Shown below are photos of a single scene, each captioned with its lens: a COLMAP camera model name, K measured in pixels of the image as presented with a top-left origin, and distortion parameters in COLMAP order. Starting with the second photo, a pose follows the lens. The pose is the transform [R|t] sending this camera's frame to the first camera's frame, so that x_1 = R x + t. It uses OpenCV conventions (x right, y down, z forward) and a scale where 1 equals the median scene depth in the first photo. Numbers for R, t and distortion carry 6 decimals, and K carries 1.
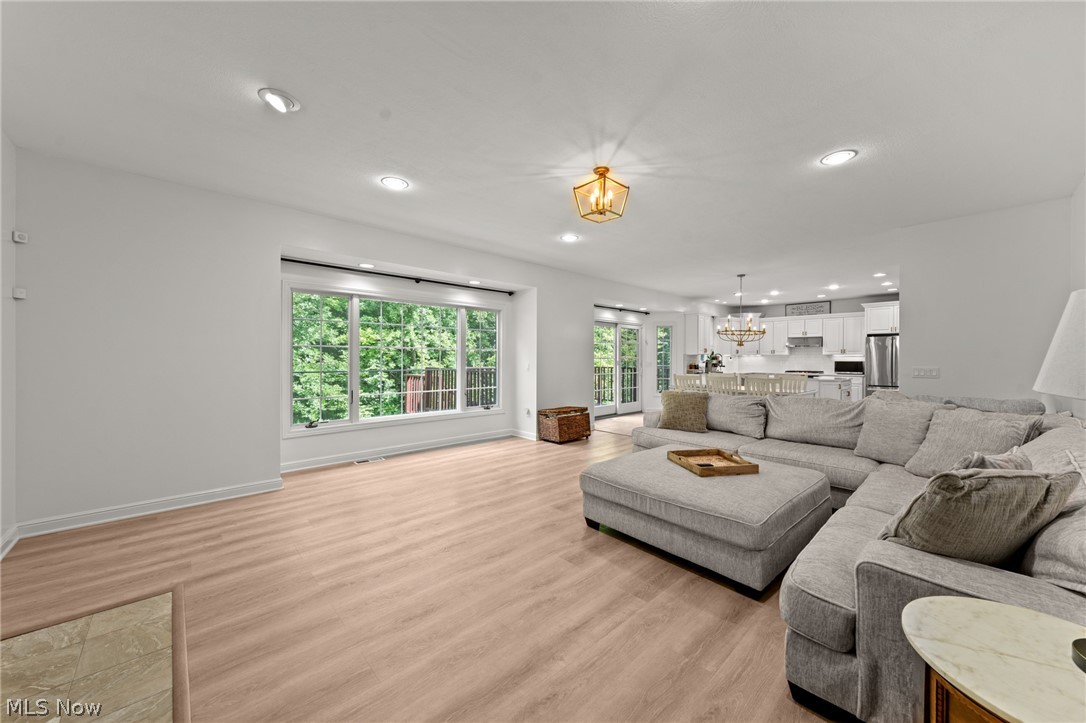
lens RADIAL K [[393.6, 0, 544.7], [0, 393.6, 360.8], [0, 0, 1]] dist [-0.000538, -0.000106]
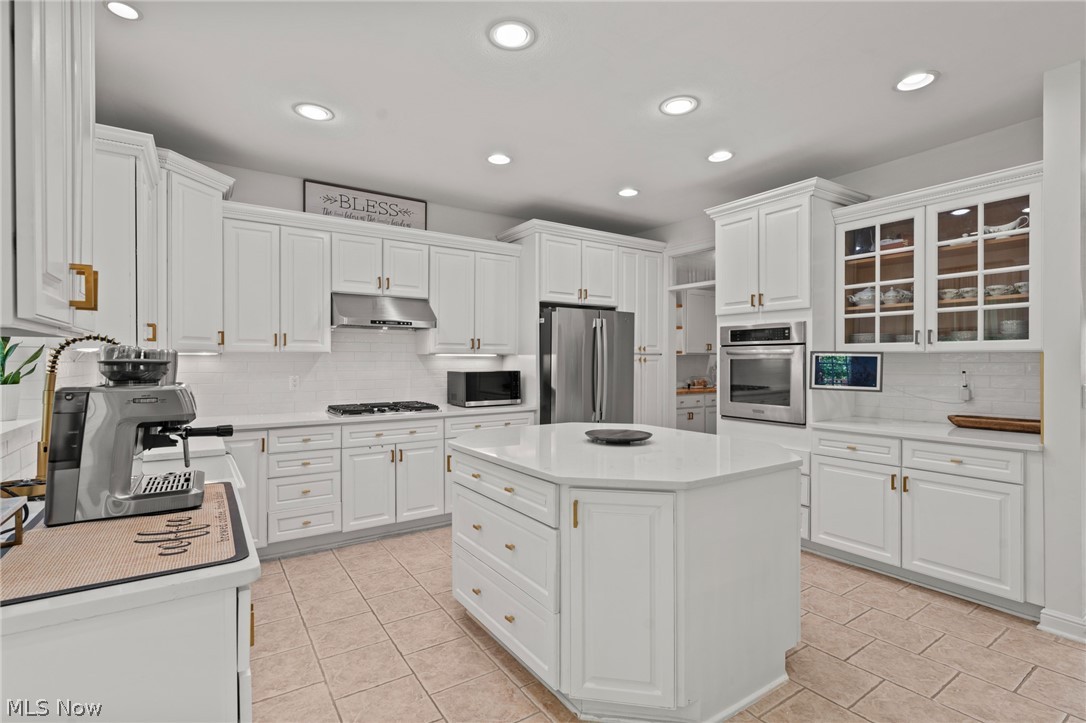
lens RADIAL K [[511.4, 0, 544.5], [0, 511.4, 358.4], [0, 0, 1]] dist [0.001015, 0.000594]
pose [[0.158615, 0.002287, 0.987338, 0.478668], [0.009624, 0.999946, -0.003862, -0.013117], [-0.987294, 0.010114, 0.158585, 1.364536]]
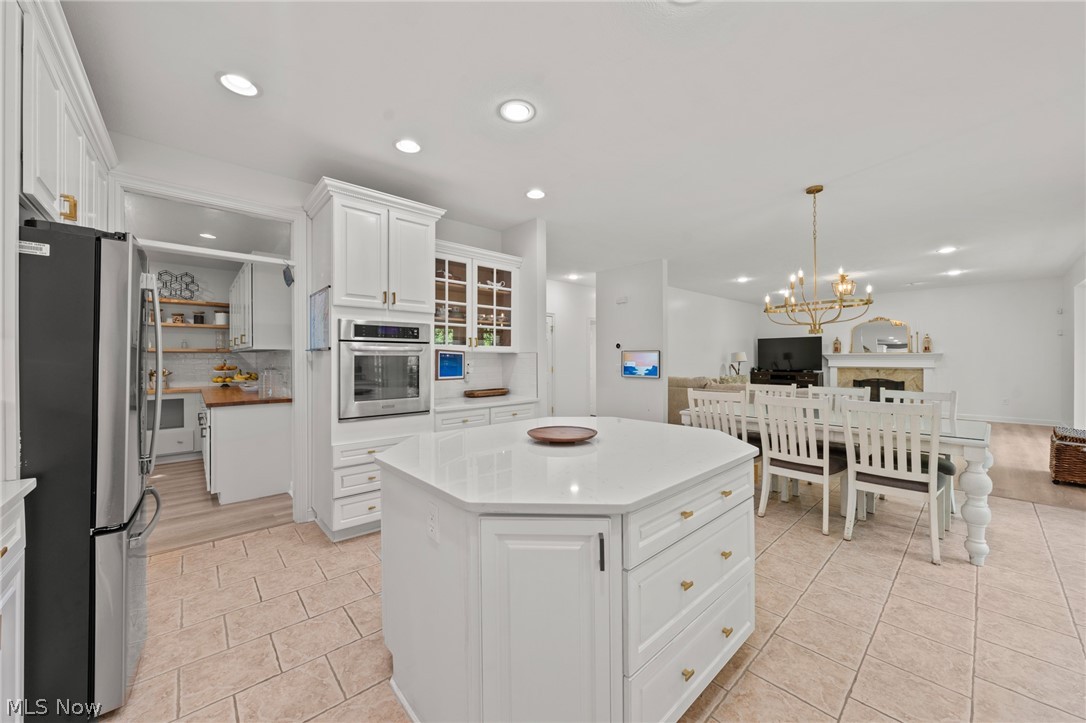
lens RADIAL K [[393.6, 0, 544.7], [0, 393.6, 360.8], [0, 0, 1]] dist [-0.000538, -0.000106]
pose [[-0.999658, 0.000260, 0.026137, 0.929740], [0.000647, 0.999890, 0.014803, -0.012750], [-0.026131, 0.014815, -0.999549, 1.695140]]
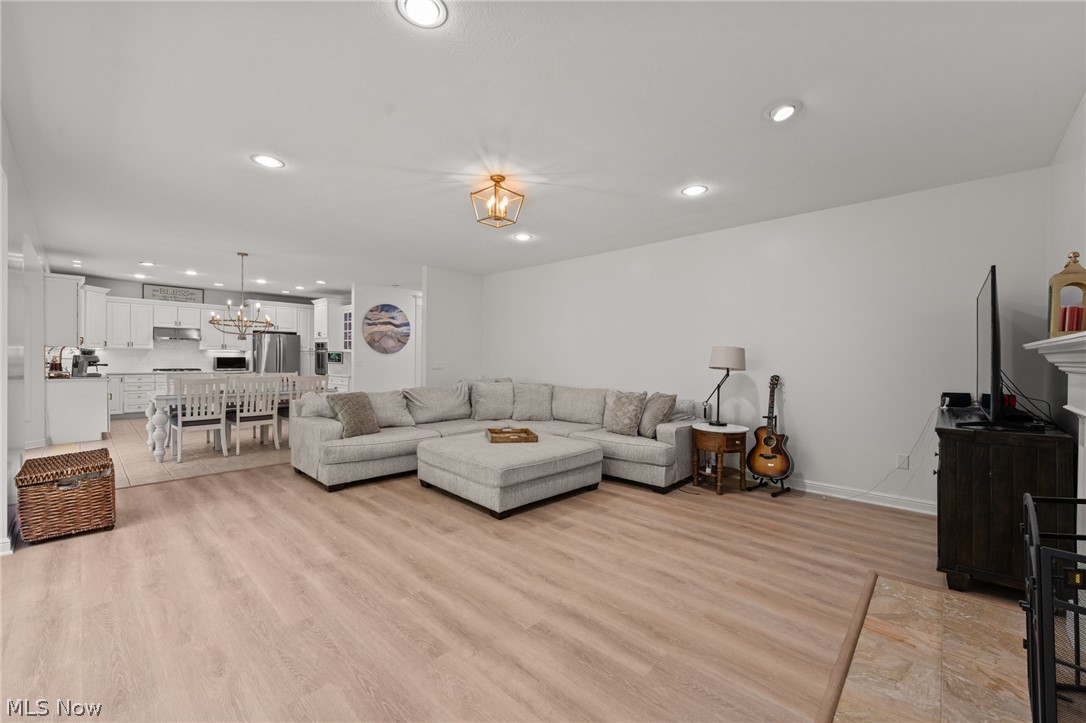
lens RADIAL K [[437.2, 0, 549.3], [0, 437.2, 360.0], [0, 0, 1]] dist [-0.001333, 0.000029]
pose [[-0.070756, -0.008236, 0.997460, -0.523109], [-0.003283, 0.999962, 0.008023, -0.004842], [-0.997488, -0.002707, -0.070780, 0.479849]]
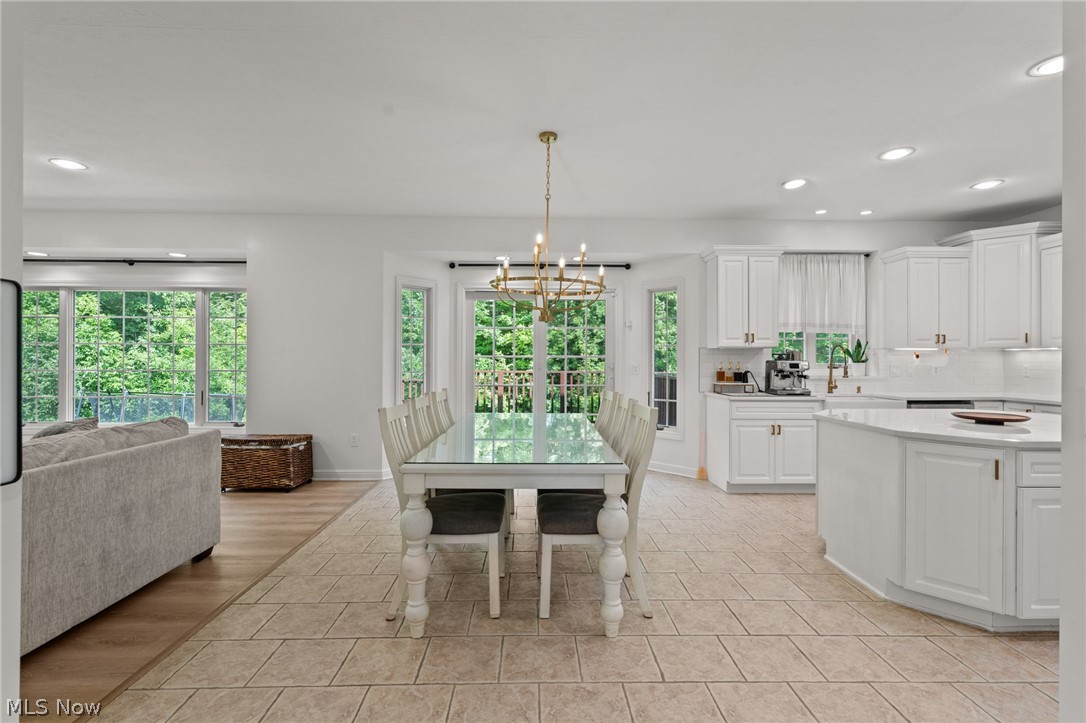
lens RADIAL K [[492.5, 0, 544.3], [0, 492.5, 358.9], [0, 0, 1]] dist [0.000938, -0.000356]
pose [[0.746290, -0.001257, -0.665620, 0.921562], [-0.005525, 0.999952, -0.008083, 0.002262], [0.665598, 0.009710, 0.746247, 0.729384]]
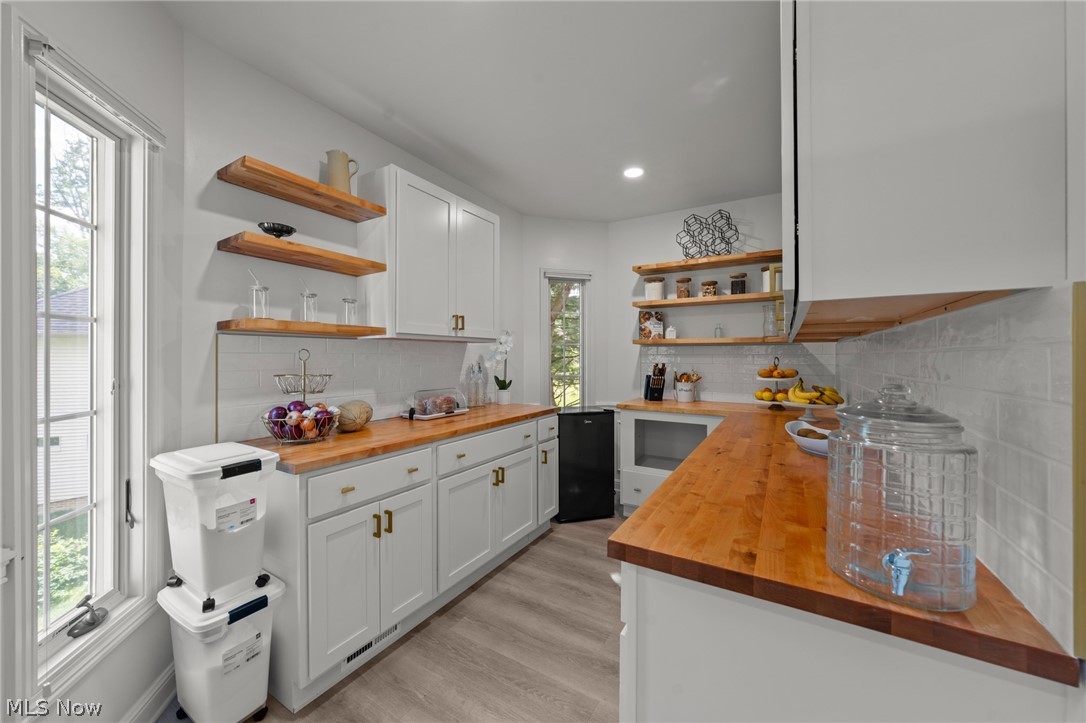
lens RADIAL K [[398.0, 0, 542.6], [0, 398.0, 354.4], [0, 0, 1]] dist [-0.000119, -0.000019]
pose [[-0.260955, 0.000687, 0.965351, 1.306442], [0.006041, 0.999981, 0.000921, -0.007997], [-0.965332, 0.006072, -0.260954, 1.197486]]
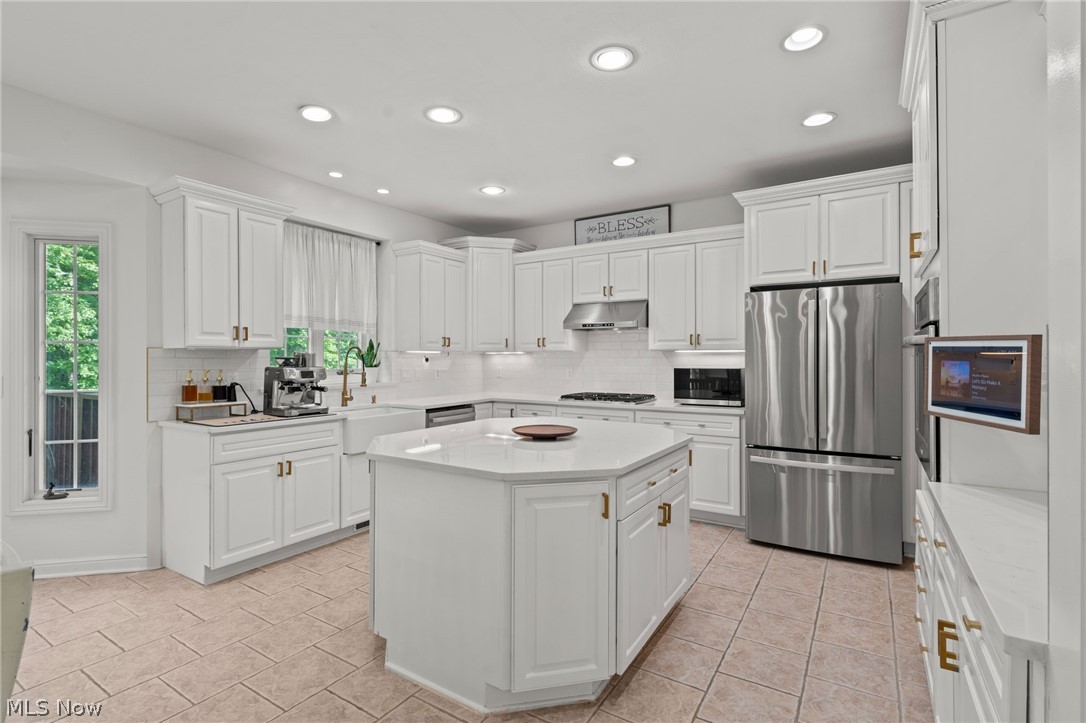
lens RADIAL K [[511.4, 0, 544.5], [0, 511.4, 358.4], [0, 0, 1]] dist [0.001015, 0.000594]
pose [[0.967491, -0.003728, 0.252880, 0.812537], [0.005497, 0.999965, -0.006287, -0.008418], [-0.252847, 0.007473, 0.967477, 0.939466]]
